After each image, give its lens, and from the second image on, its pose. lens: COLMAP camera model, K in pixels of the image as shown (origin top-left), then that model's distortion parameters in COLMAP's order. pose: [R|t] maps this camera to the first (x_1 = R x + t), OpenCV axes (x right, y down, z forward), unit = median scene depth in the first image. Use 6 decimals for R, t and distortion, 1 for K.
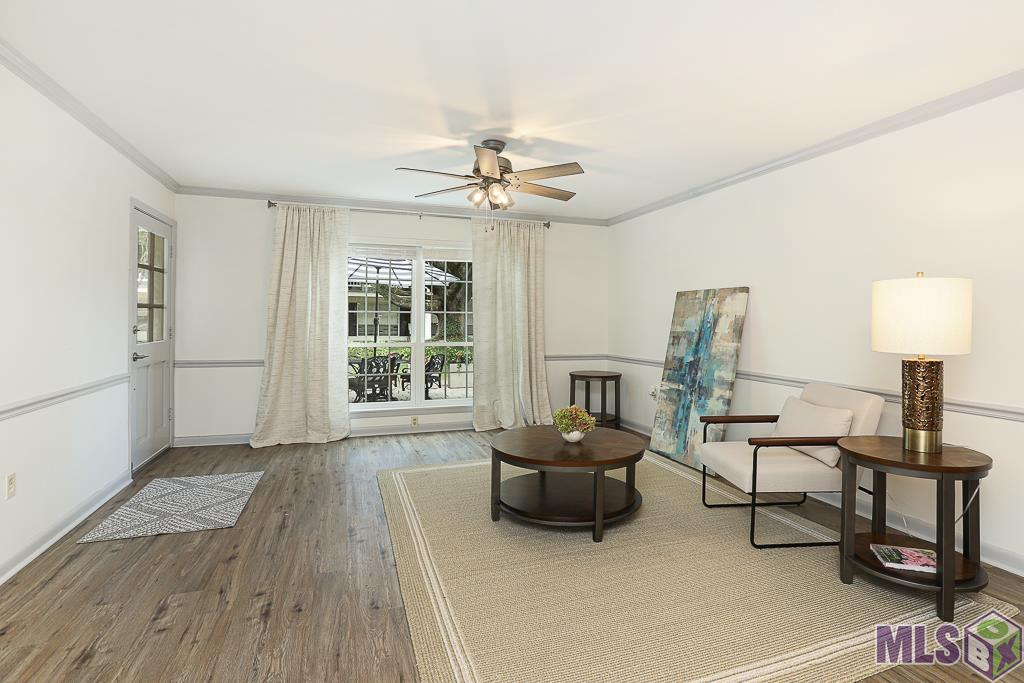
lens RADIAL K [[487.2, 0, 513.8], [0, 487.2, 324.2], [0, 0, 1]] dist [0.000718, 0.000066]
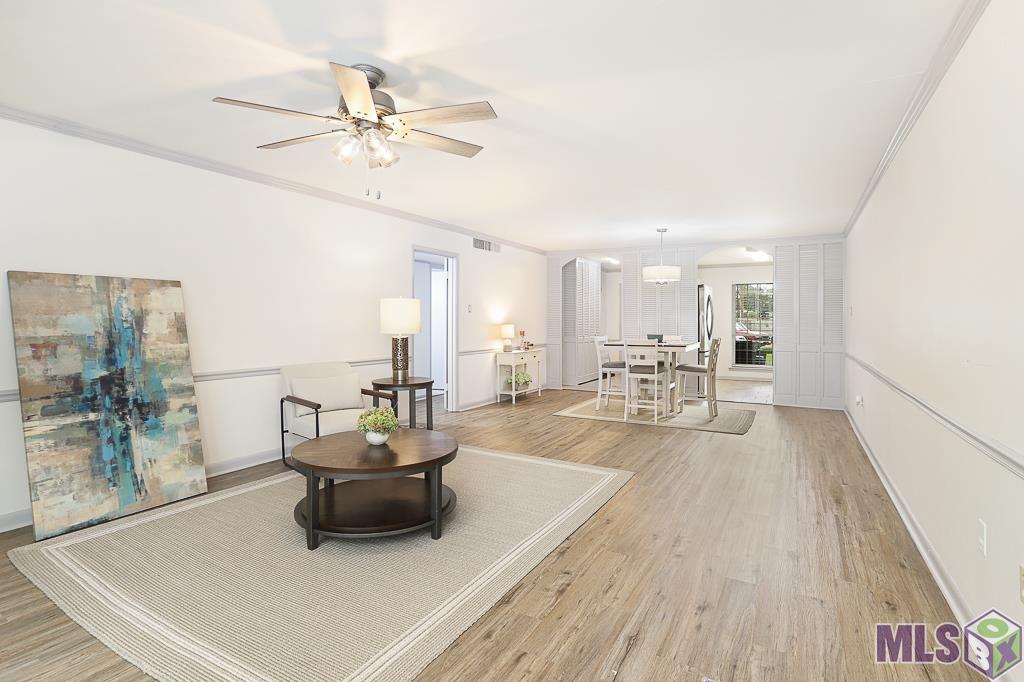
lens RADIAL K [[487.2, 0, 513.8], [0, 487.2, 323.7], [0, 0, 1]] dist [0.000718, 0.000066]
pose [[-0.639160, -0.015889, 0.768909, -0.601078], [-0.002311, 0.999822, 0.018740, -0.016111], [-0.769070, 0.010201, -0.639083, 1.061941]]
